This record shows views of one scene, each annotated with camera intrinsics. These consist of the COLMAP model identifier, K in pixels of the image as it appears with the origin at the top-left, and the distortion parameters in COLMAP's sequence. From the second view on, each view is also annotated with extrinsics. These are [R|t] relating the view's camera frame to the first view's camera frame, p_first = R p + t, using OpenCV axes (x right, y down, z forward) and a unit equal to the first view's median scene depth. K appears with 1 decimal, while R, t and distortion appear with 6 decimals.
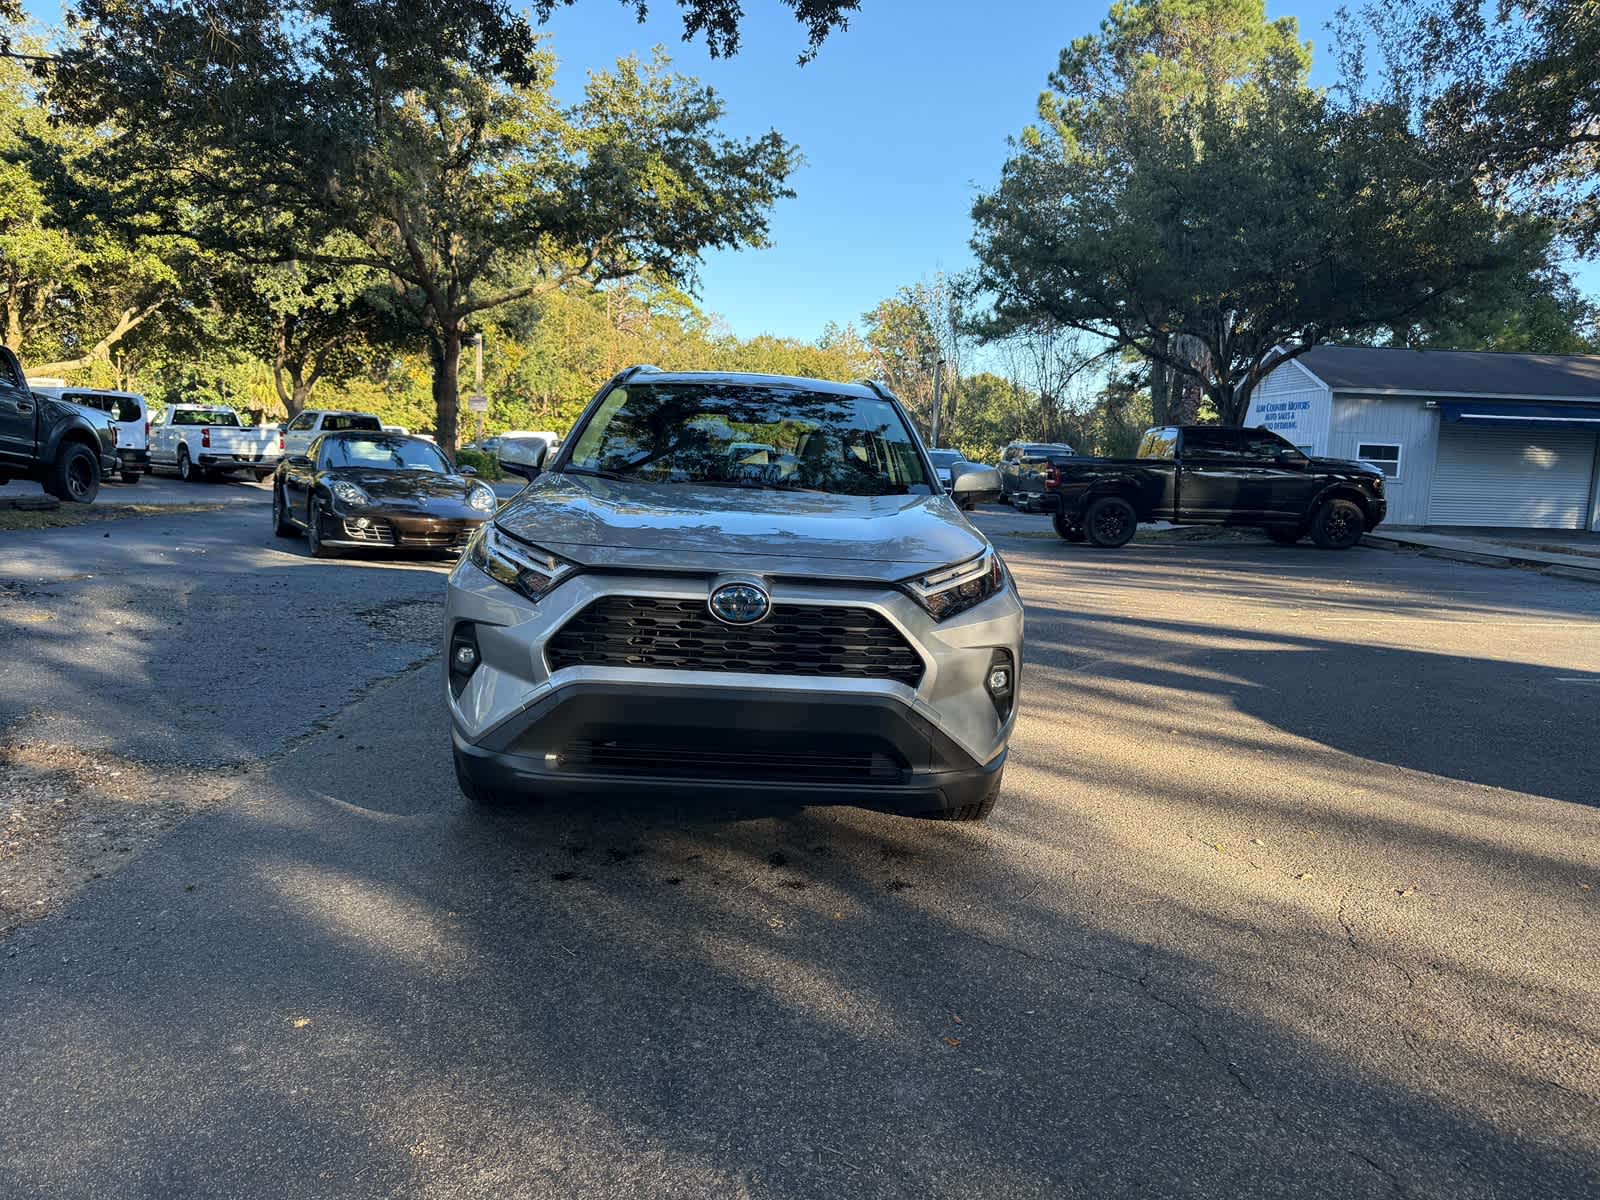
lens RADIAL K [[1155.9, 0, 797.5], [0, 1155.9, 602.6], [0, 0, 1]] dist [0.026222, -0.035842]
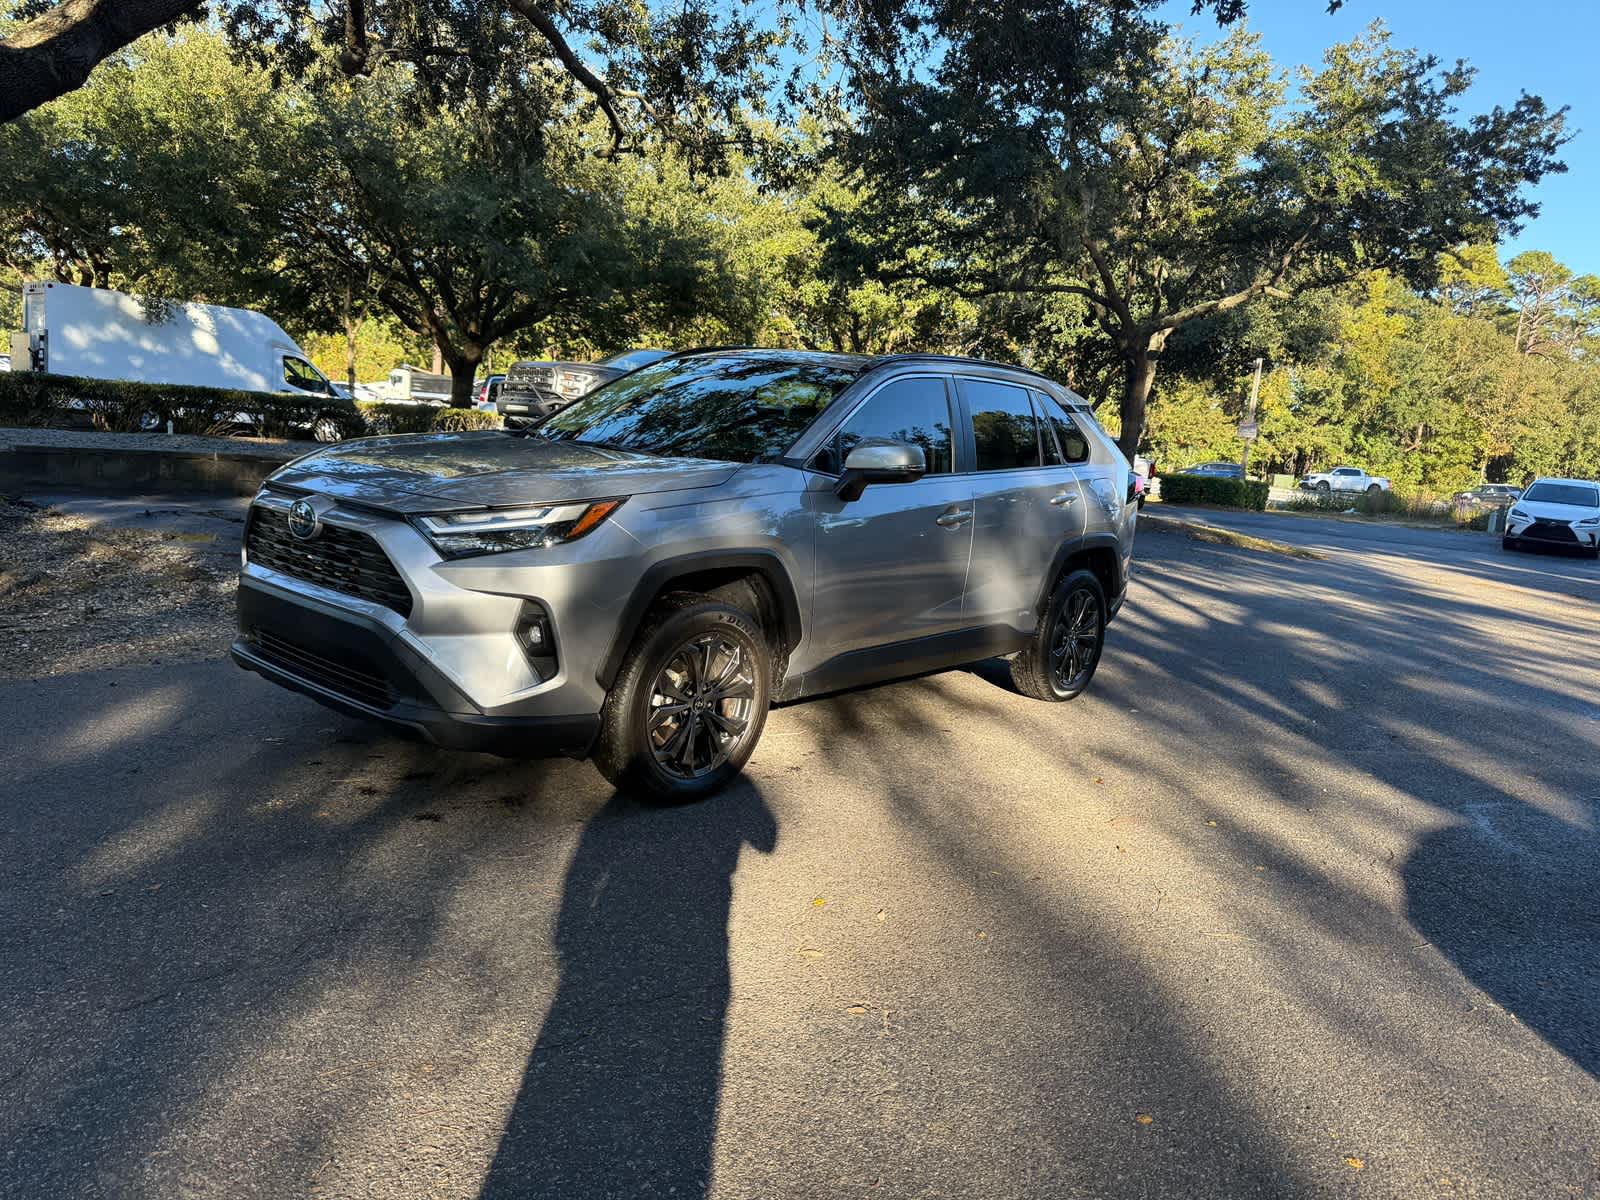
lens RADIAL K [[1149.1, 0, 792.9], [0, 1149.1, 602.8], [0, 0, 1]] dist [-0.000269, -0.013244]
pose [[0.730445, 0.112303, -0.673675, 0.120855], [-0.131514, 0.991056, 0.022615, -0.000900], [0.670190, 0.072079, 0.738681, 0.055668]]
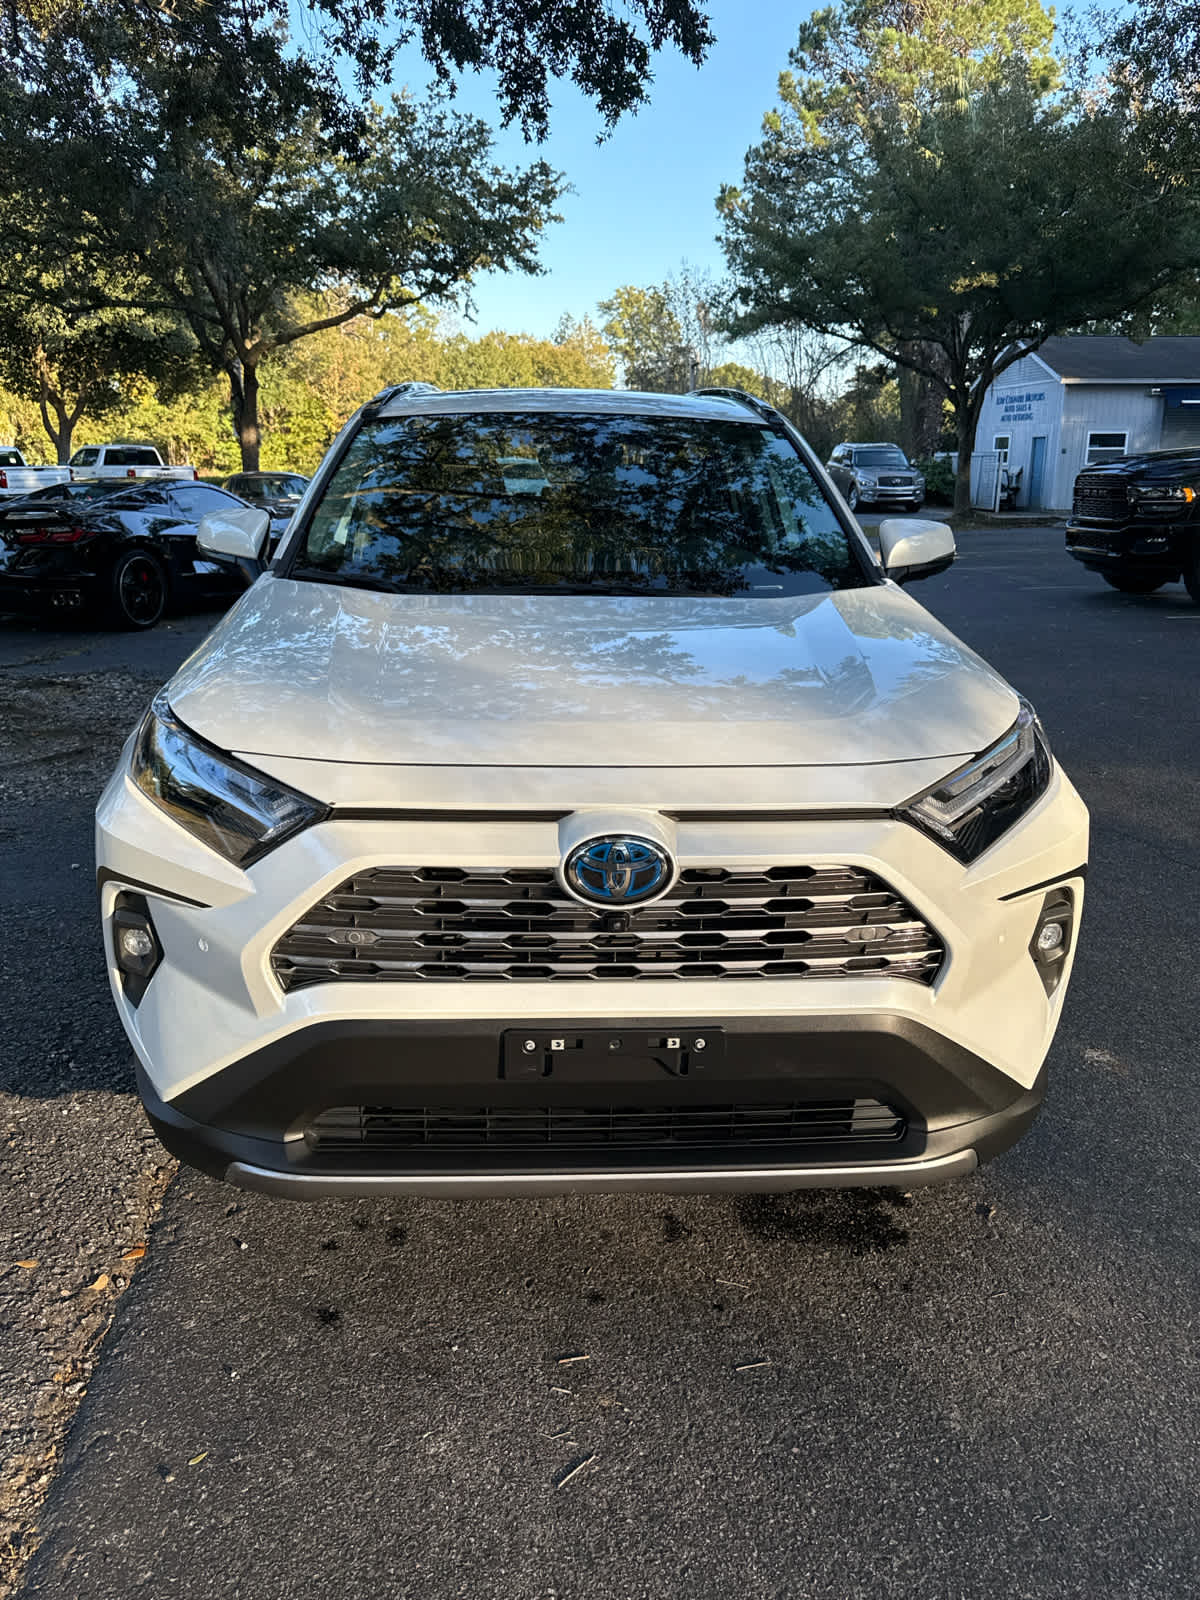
lens RADIAL K [[1221.7, 0, 604.6], [0, 1221.7, 811.5], [0, 0, 1]] dist [-0.091890, 0.125935]
pose [[0.997134, -0.059691, 0.046474, -0.033262], [0.051607, 0.985920, 0.159056, 0.007682], [-0.055314, -0.156202, 0.986175, -0.125004]]
